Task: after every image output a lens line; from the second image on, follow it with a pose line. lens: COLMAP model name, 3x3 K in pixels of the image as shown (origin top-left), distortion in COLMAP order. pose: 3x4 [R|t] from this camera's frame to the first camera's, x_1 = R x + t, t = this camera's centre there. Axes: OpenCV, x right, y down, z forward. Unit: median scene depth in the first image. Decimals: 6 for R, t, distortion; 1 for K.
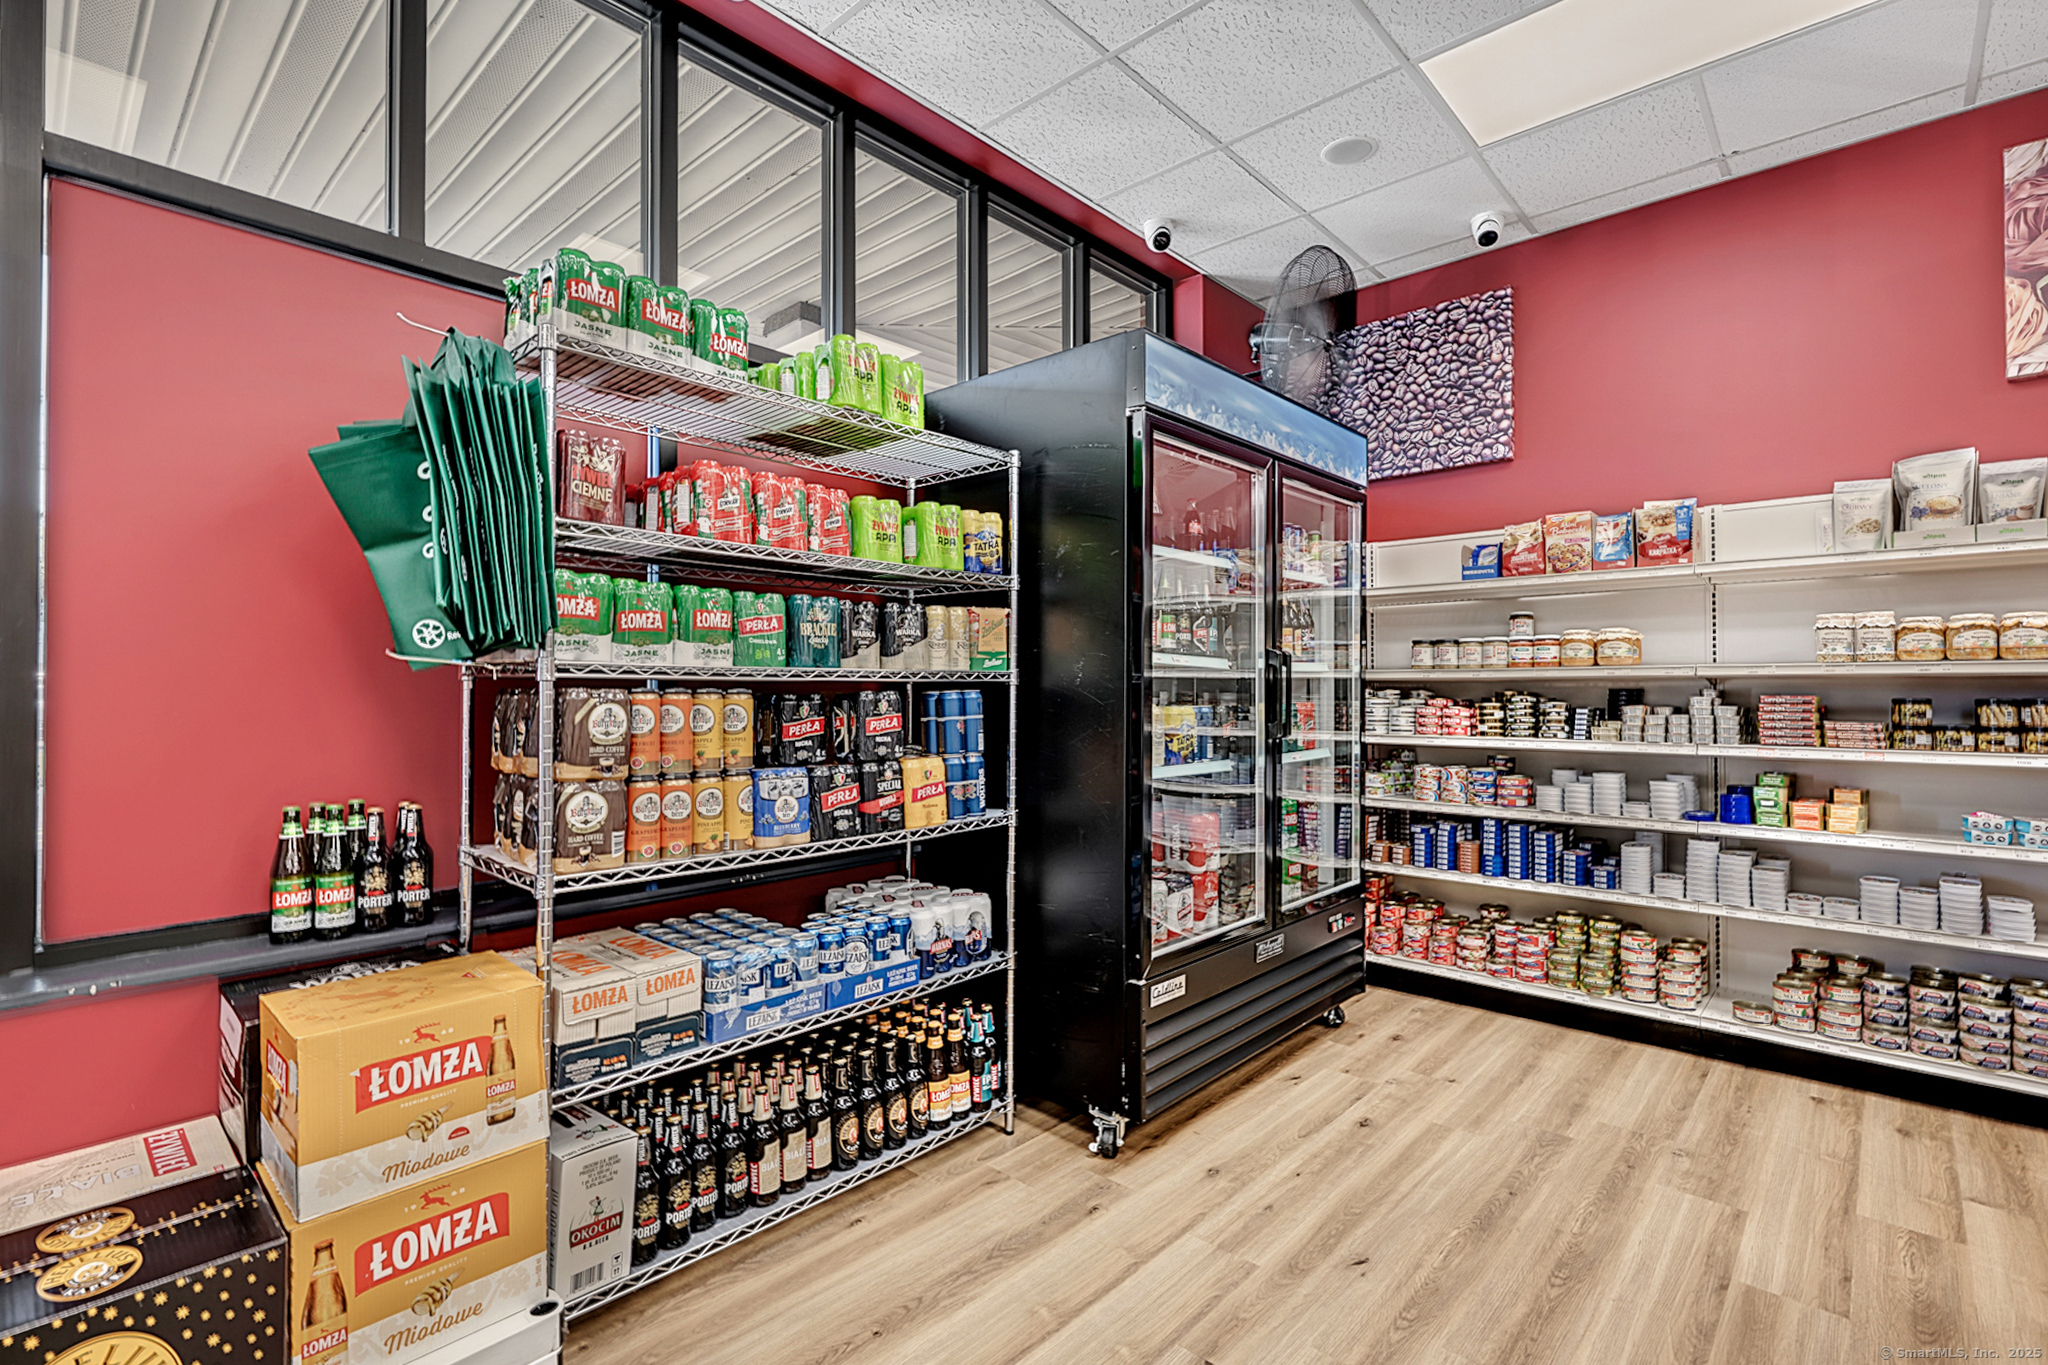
lens RADIAL K [[930.6, 0, 1028.0], [0, 930.6, 677.3], [0, 0, 1]] dist [-0.002164, 0.000221]
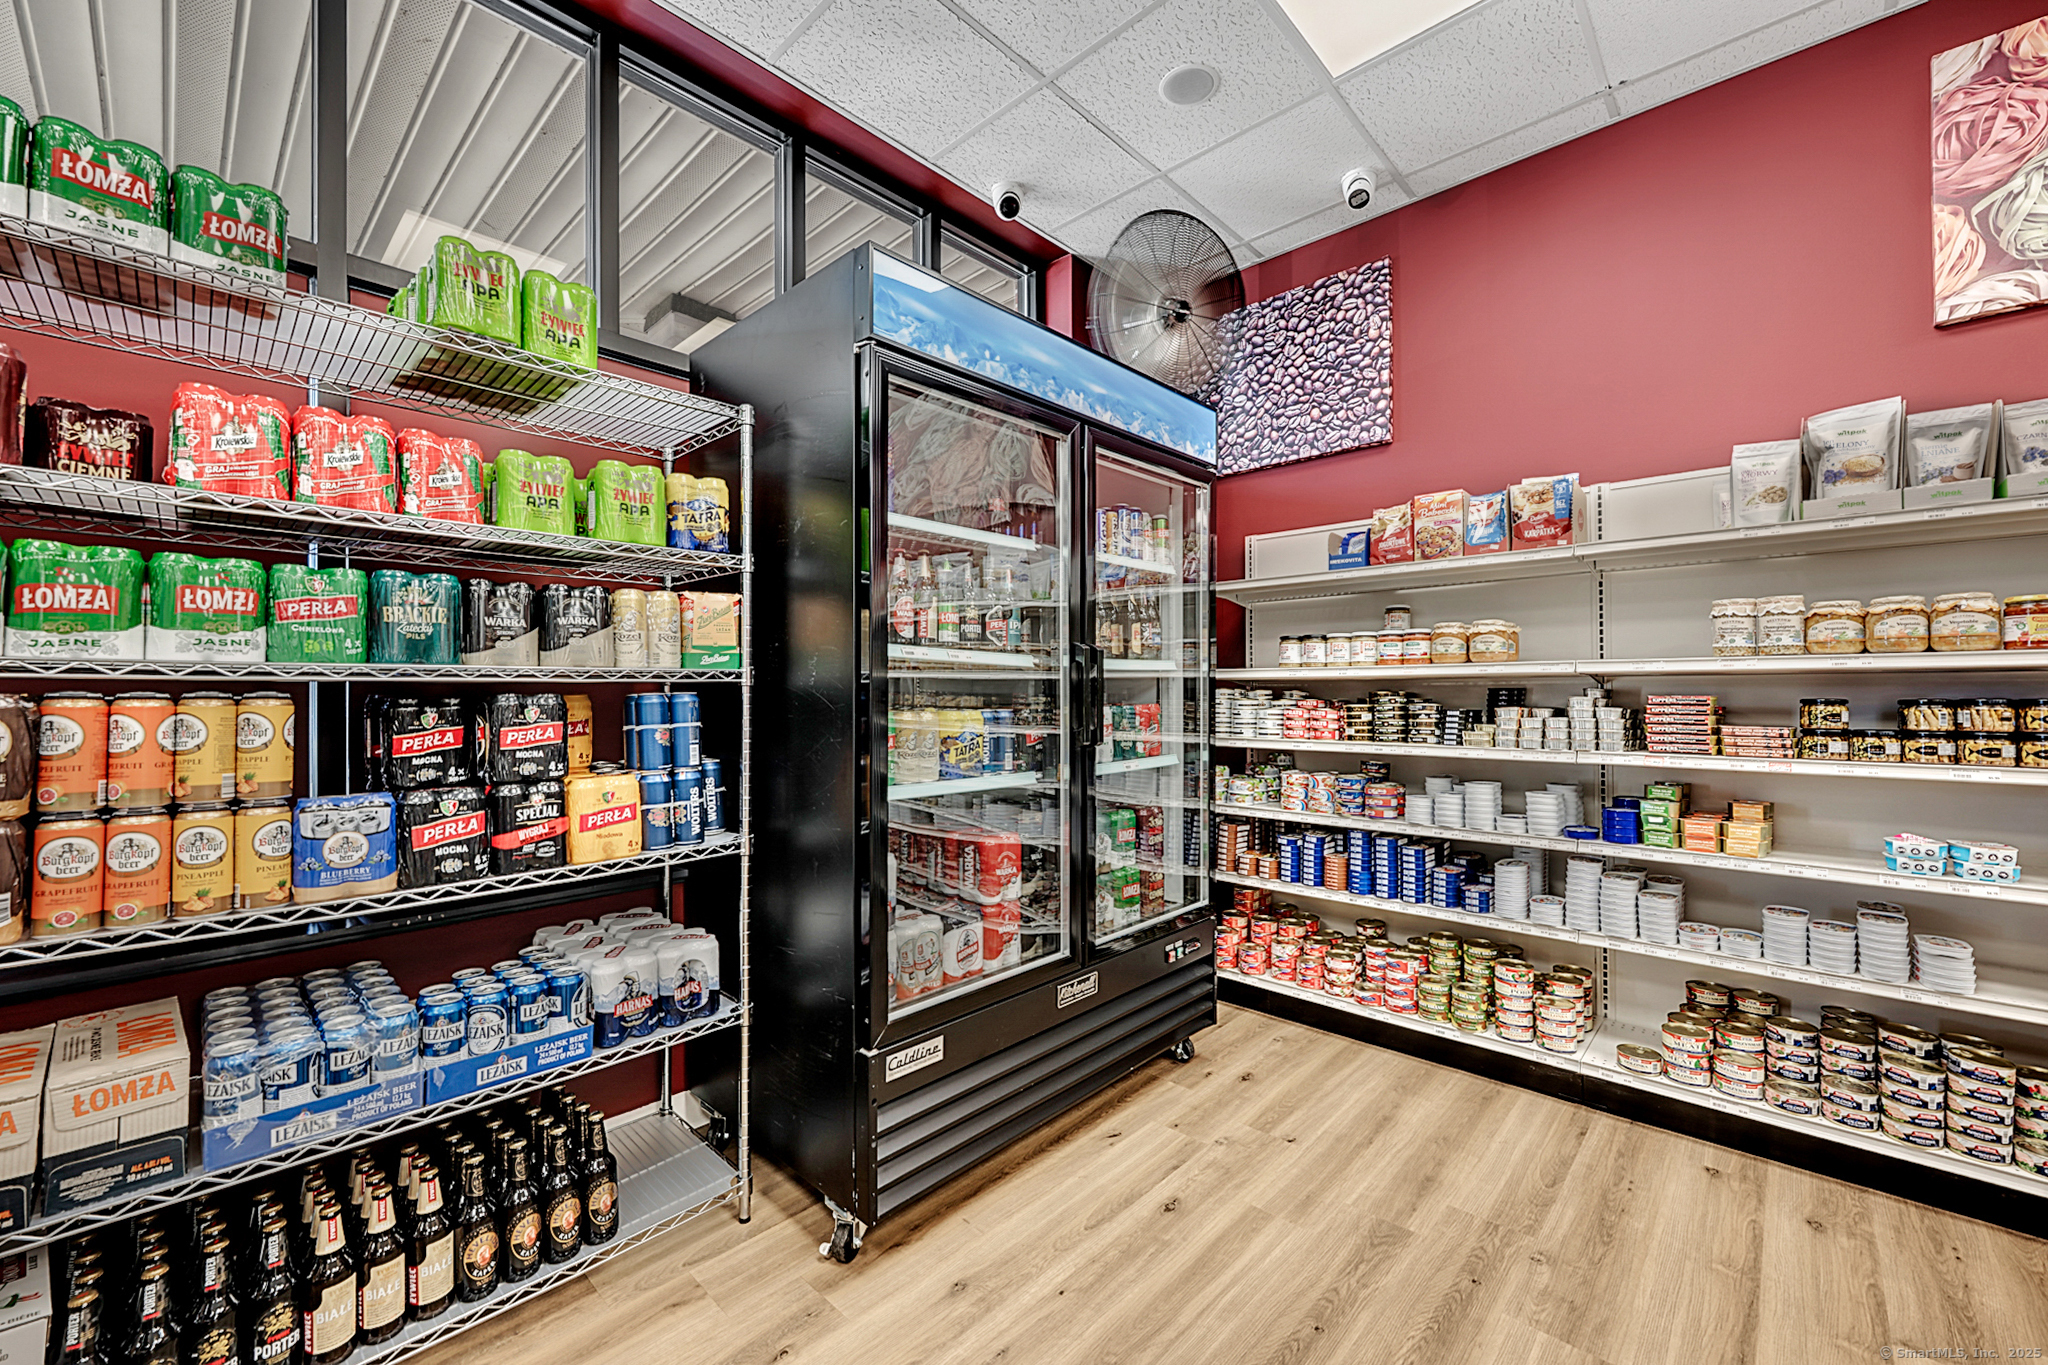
lens RADIAL K [[815.3, 0, 1035.6], [0, 815.3, 683.9], [0, 0, 1]] dist [-0.000849, -0.000168]
pose [[0.999992, -0.003512, -0.002041, 0.231746], [0.003521, 0.999983, 0.004640, 0.003671], [0.002025, -0.004647, 0.999987, 0.253239]]
